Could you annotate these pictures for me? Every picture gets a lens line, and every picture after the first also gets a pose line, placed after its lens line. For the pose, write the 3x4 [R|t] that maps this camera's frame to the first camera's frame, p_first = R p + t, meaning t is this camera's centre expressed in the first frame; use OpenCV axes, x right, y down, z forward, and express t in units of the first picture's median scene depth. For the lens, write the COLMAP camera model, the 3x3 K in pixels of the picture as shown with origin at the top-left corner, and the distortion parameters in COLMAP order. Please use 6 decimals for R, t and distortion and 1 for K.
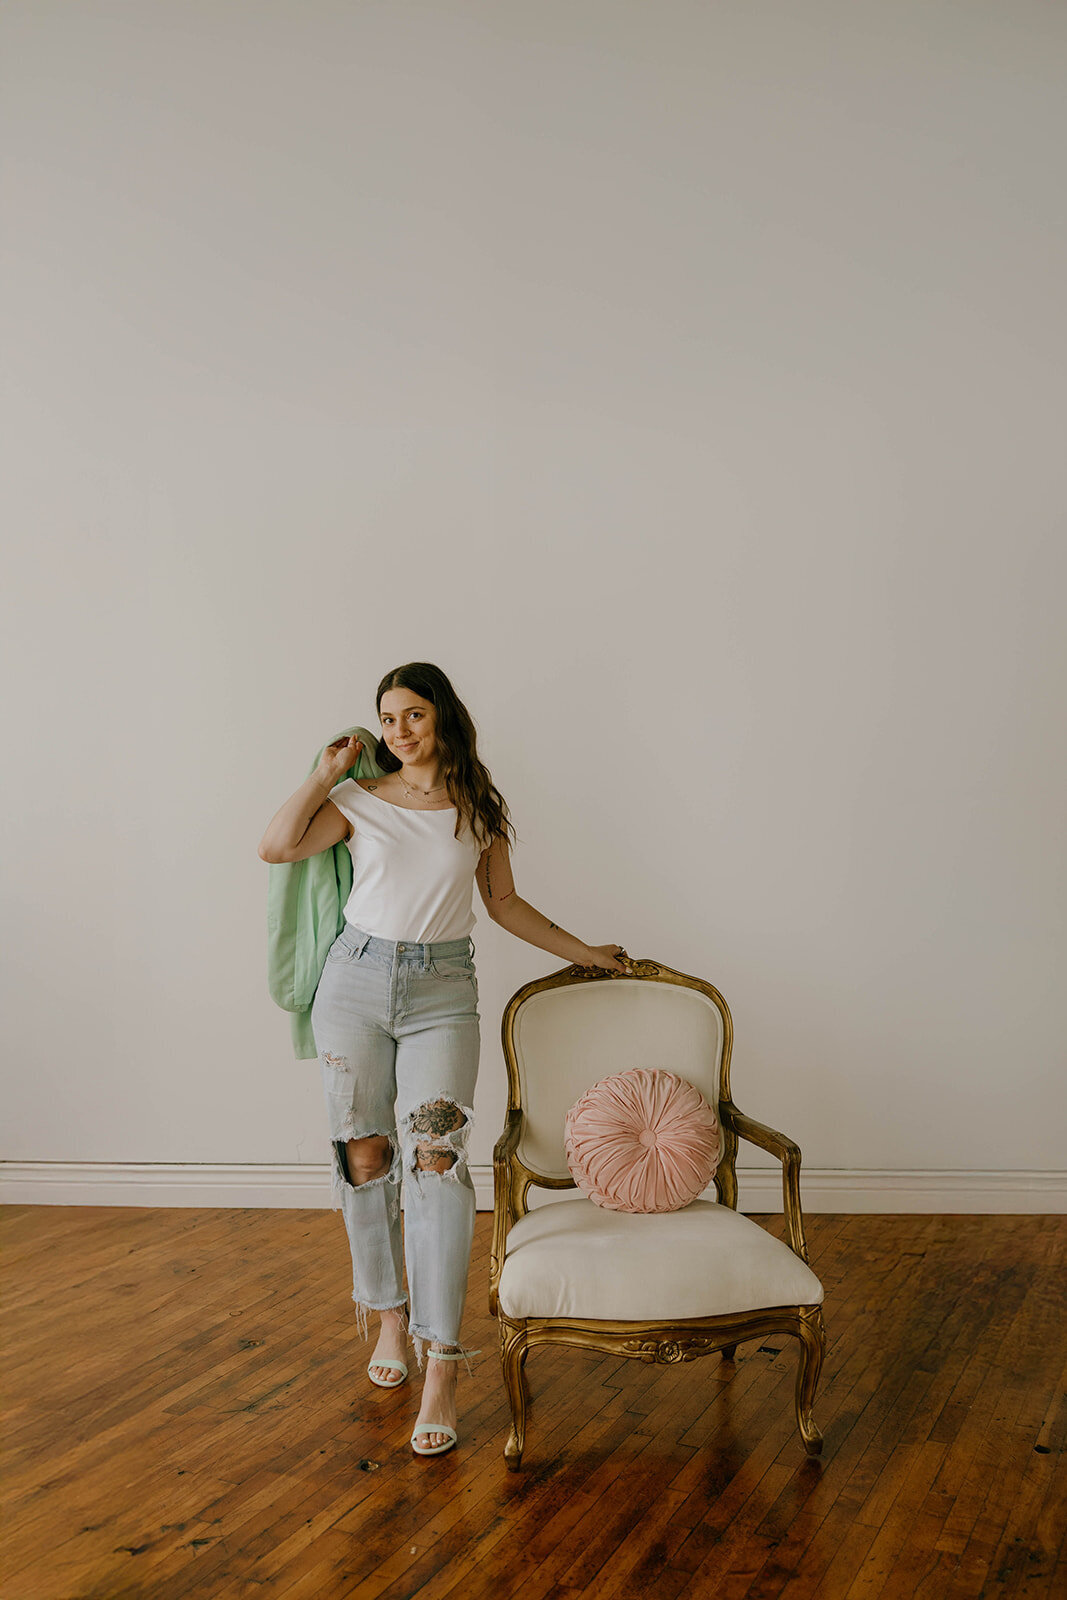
lens RADIAL K [[1596.0, 0, 548.2], [0, 1596.0, 798.2], [0, 0, 1]] dist [0.024120, 0.000000]
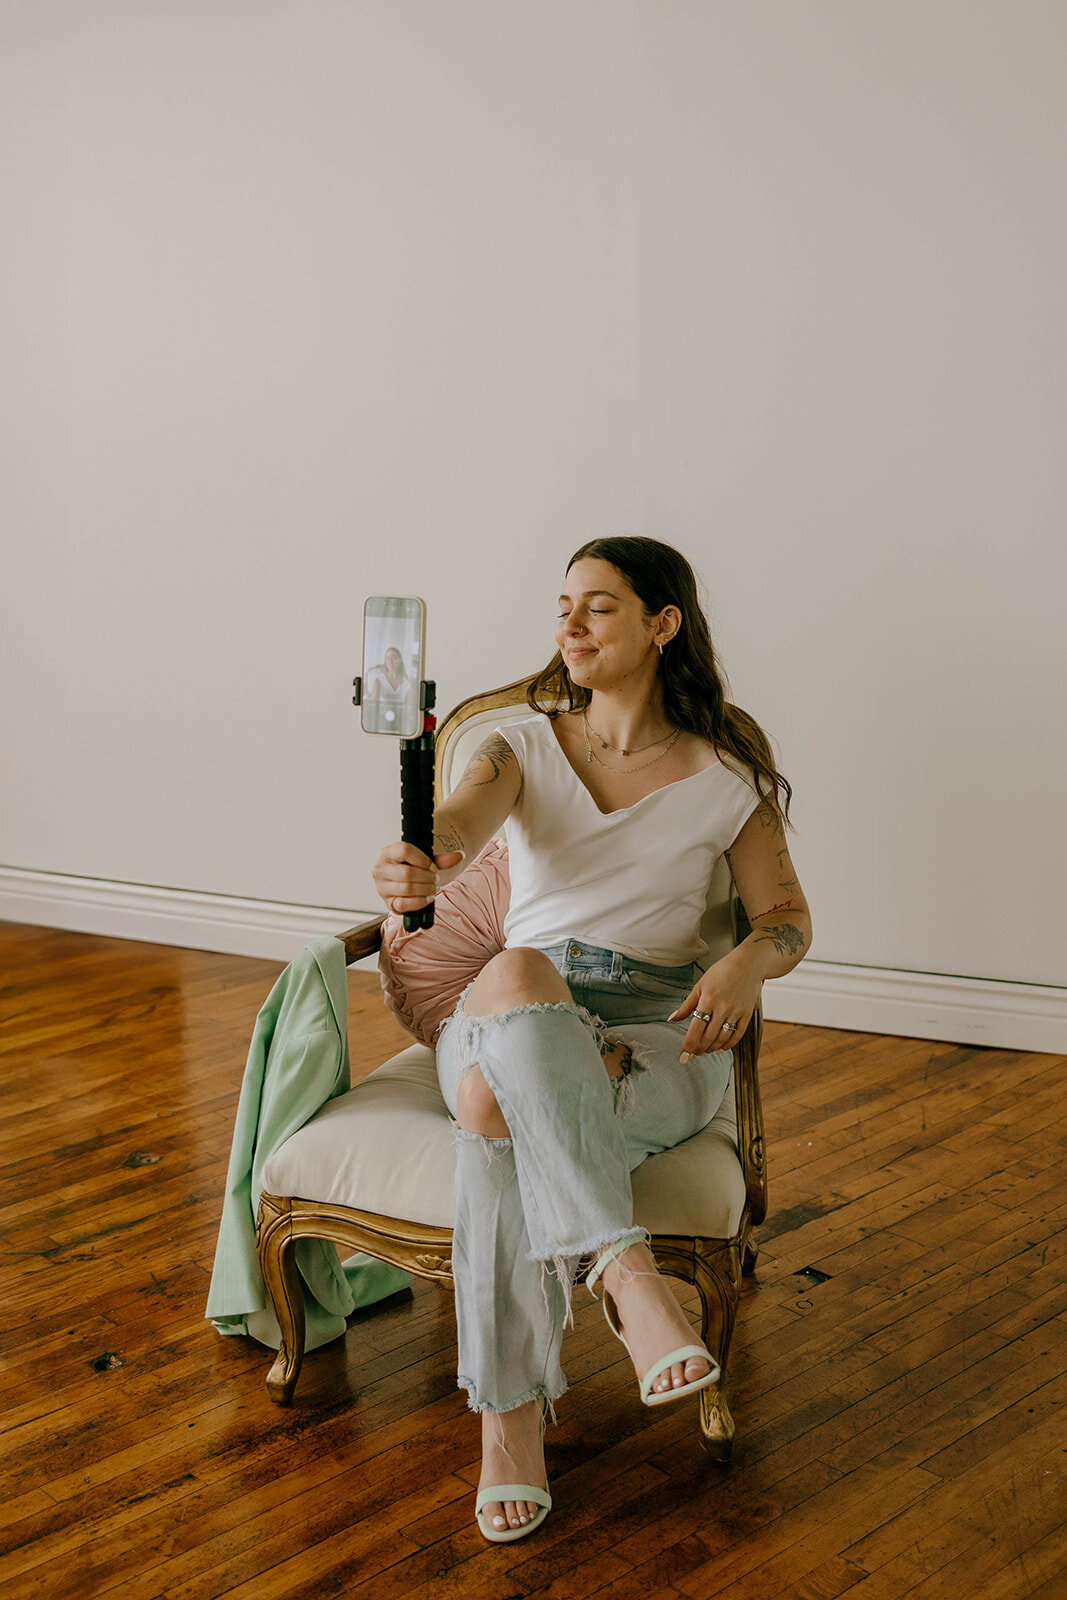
lens RADIAL K [[2088.7, 0, 531.6], [0, 2088.7, 800.7], [0, 0, 1]] dist [0.024565, 0.000000]
pose [[0.948080, 0.079225, -0.308007, 0.280978], [-0.022199, 0.982599, 0.184411, -0.000747], [0.317257, -0.167999, 0.933341, 0.204773]]
